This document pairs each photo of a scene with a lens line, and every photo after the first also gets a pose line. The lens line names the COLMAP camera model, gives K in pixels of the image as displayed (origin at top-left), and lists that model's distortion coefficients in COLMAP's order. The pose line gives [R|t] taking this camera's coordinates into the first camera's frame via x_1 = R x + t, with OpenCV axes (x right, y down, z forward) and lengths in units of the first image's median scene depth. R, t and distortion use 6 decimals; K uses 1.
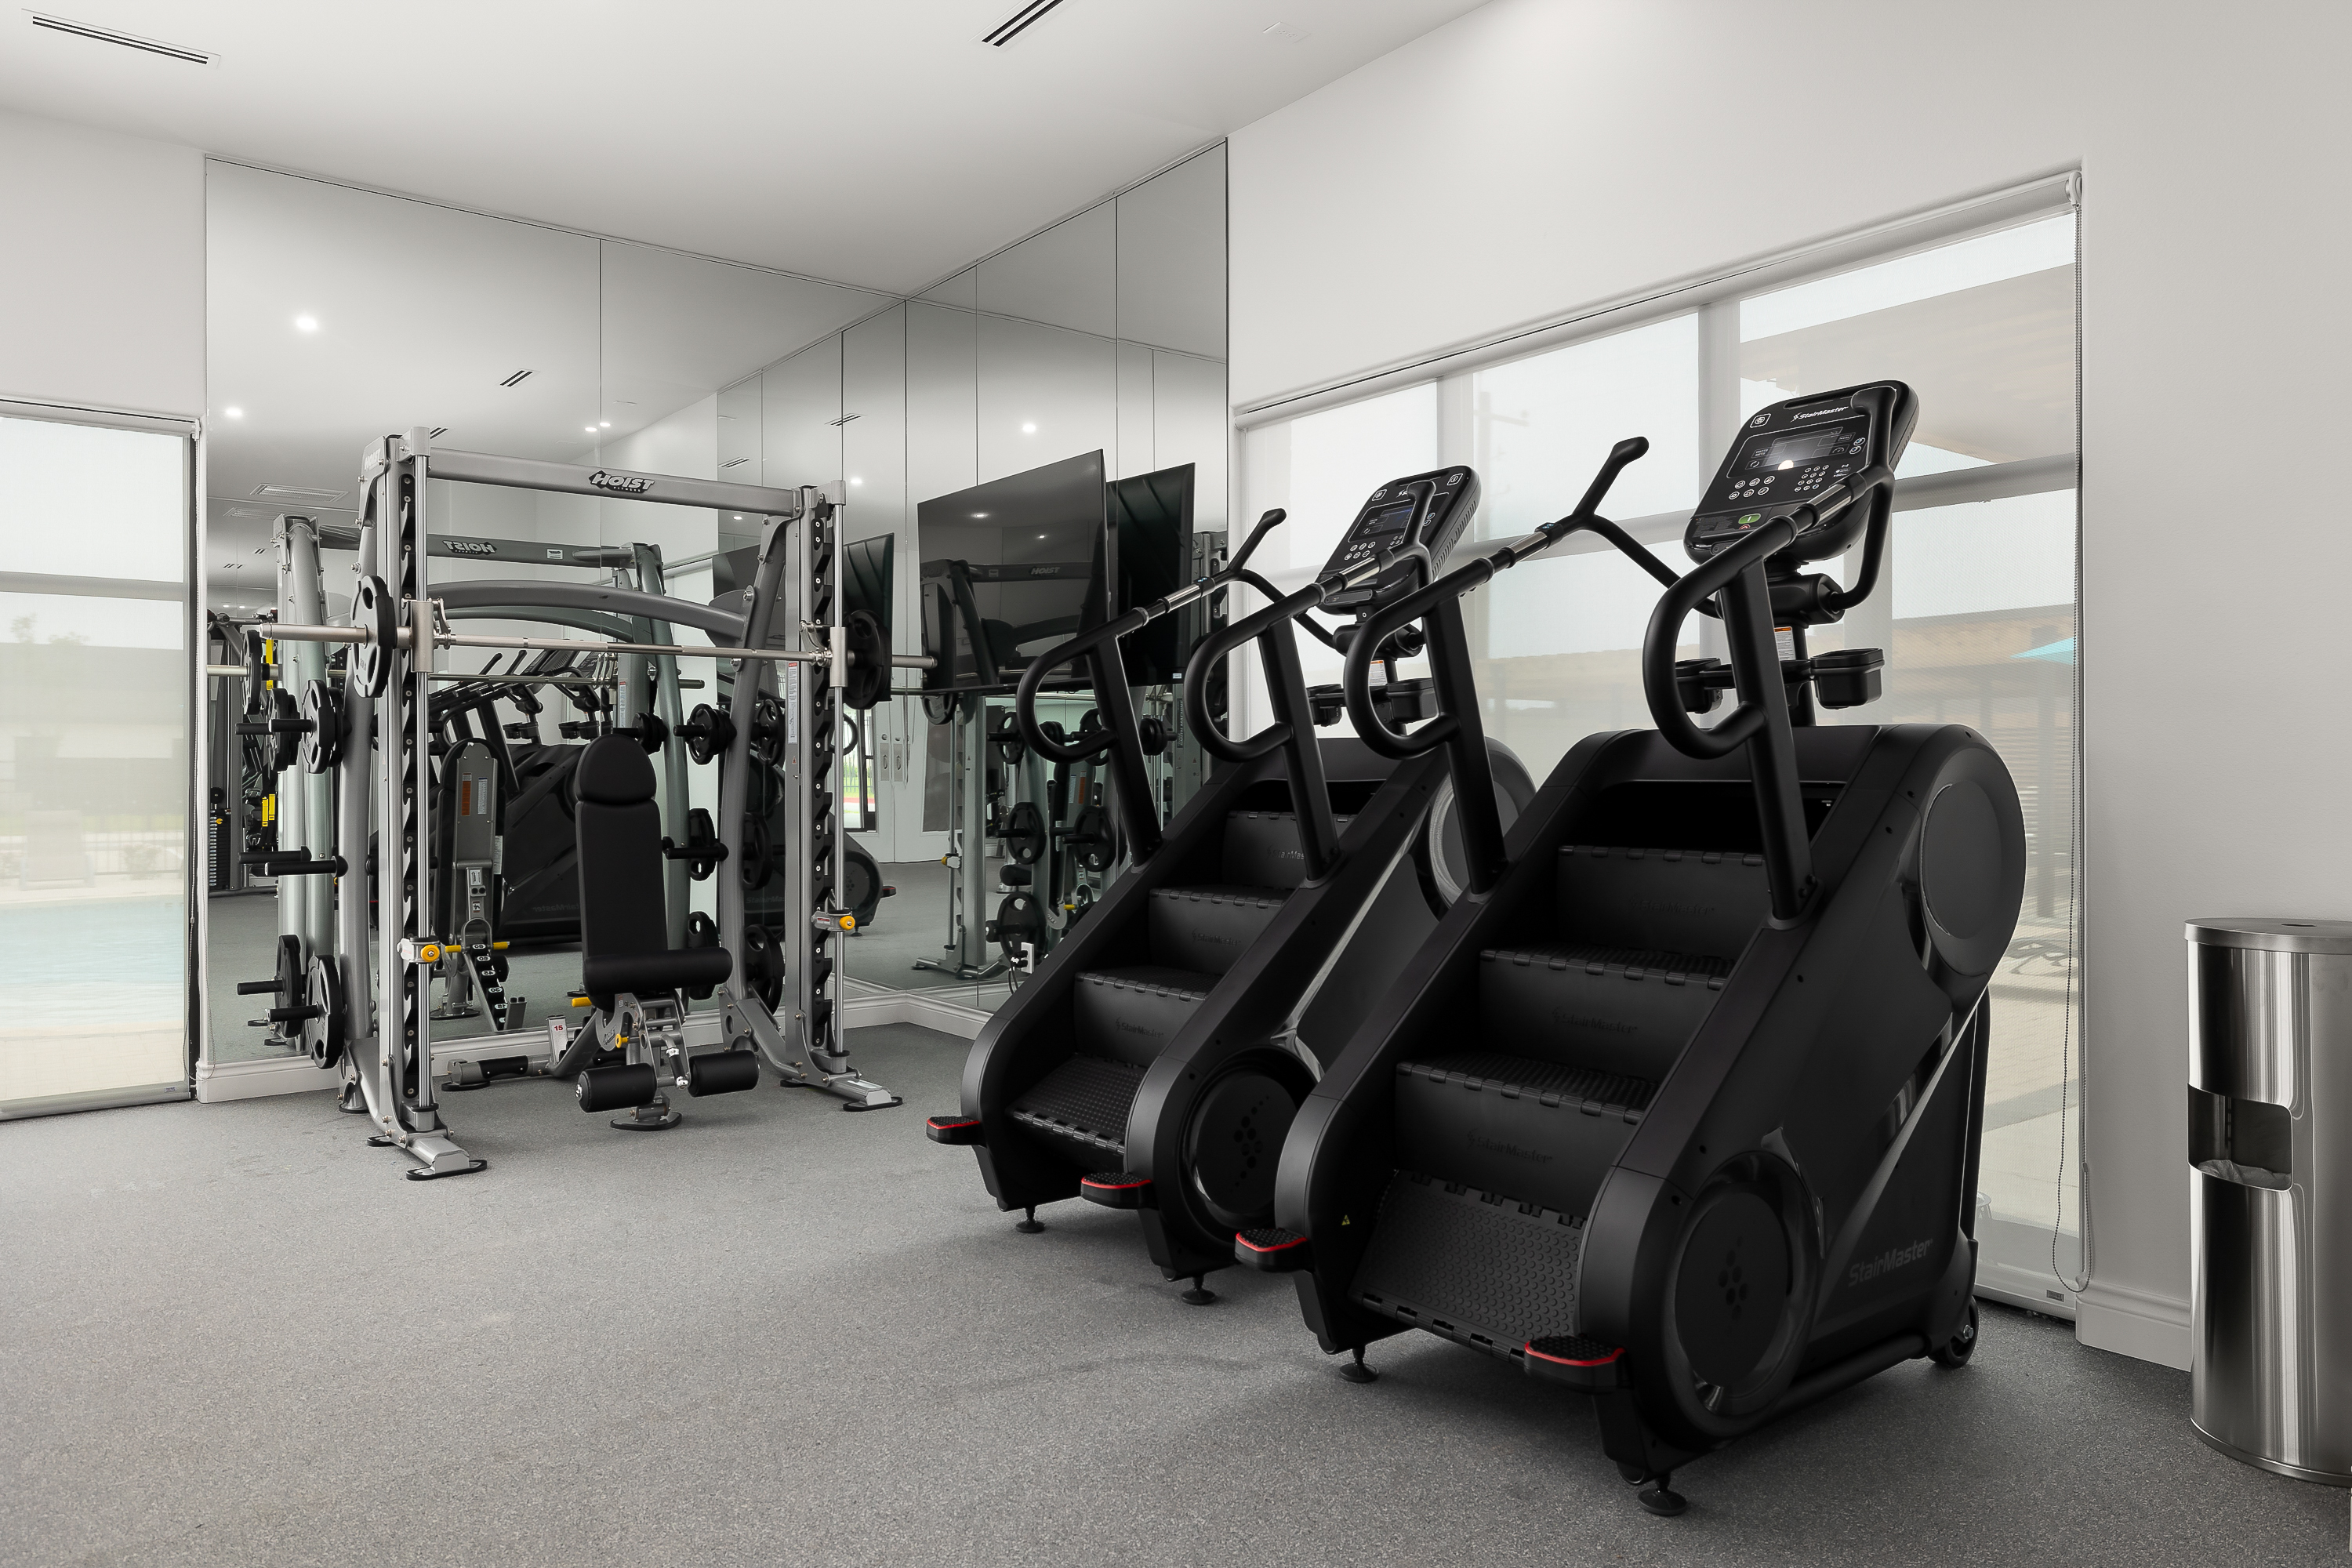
lens RADIAL K [[1517.2, 0, 1178.6], [0, 1517.2, 773.1], [0, 0, 1]] dist [0.004133, 0.000890]
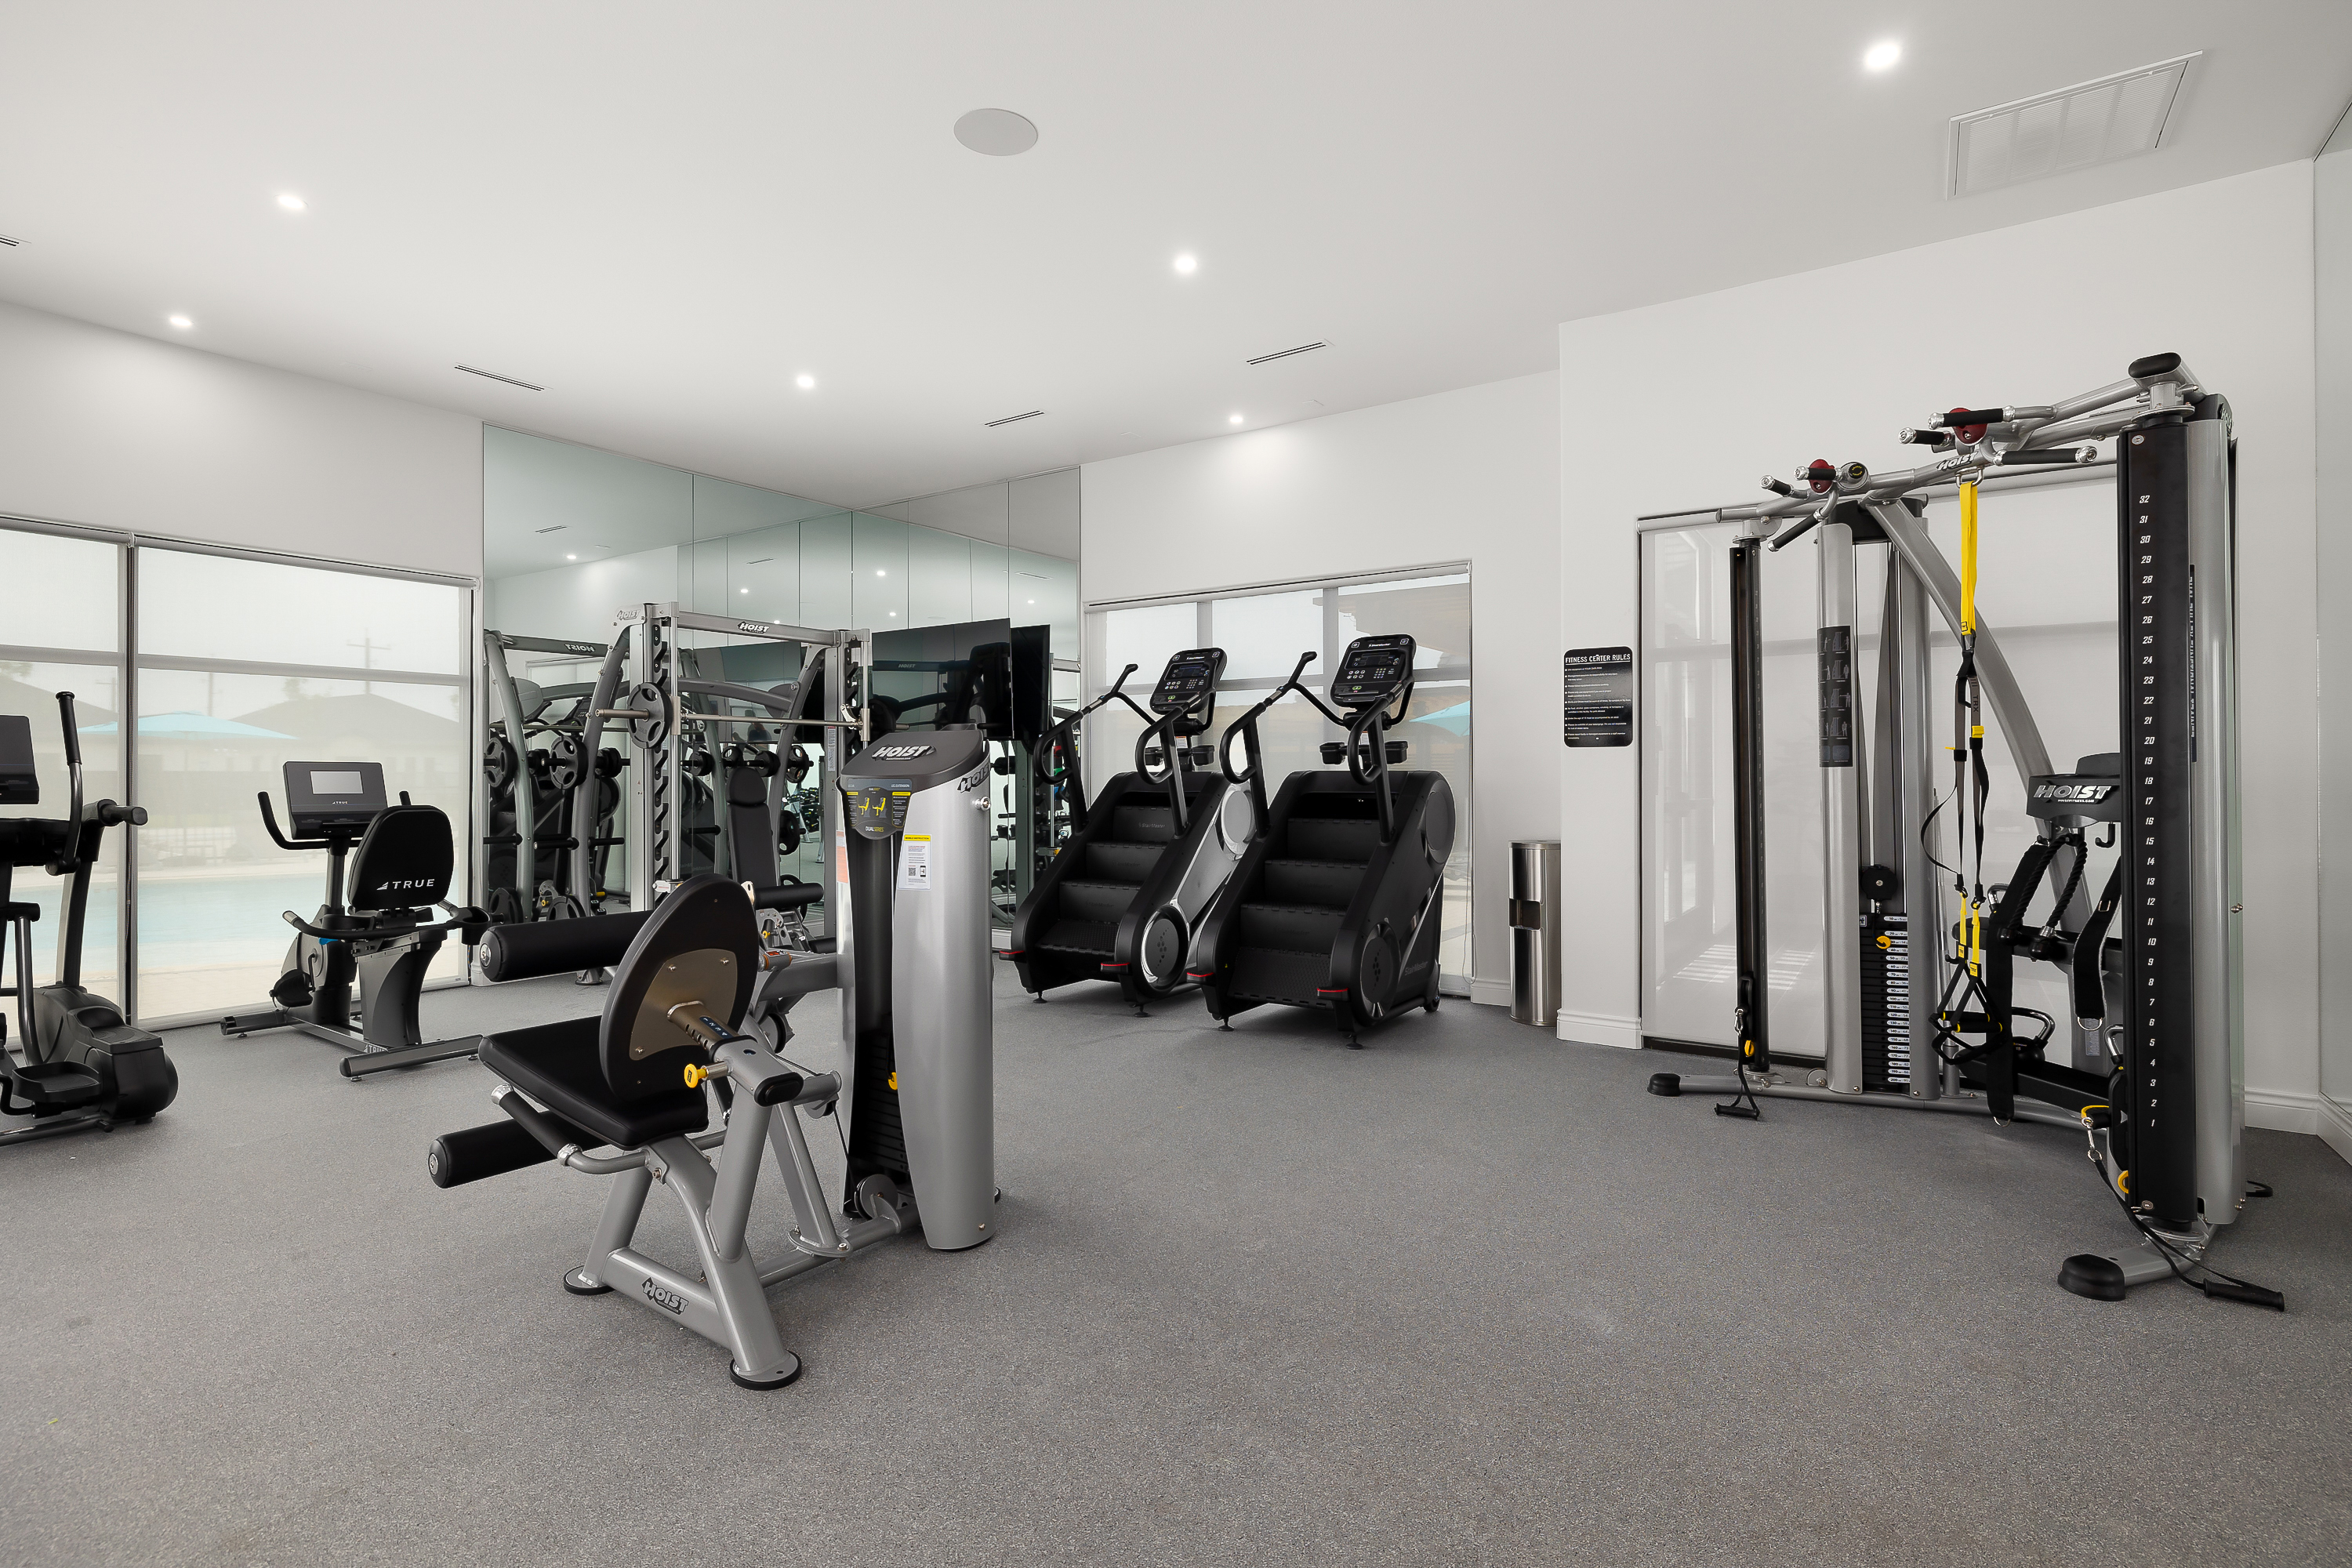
lens RADIAL K [[1098.2, 0, 1171.7], [0, 1098.2, 780.1], [0, 0, 1]] dist [-0.002867, -0.000231]
pose [[0.950876, -0.001027, 0.309571, -0.476871], [0.001644, 0.999997, -0.001734, -0.011258], [-0.309568, 0.002157, 0.950875, -0.631730]]
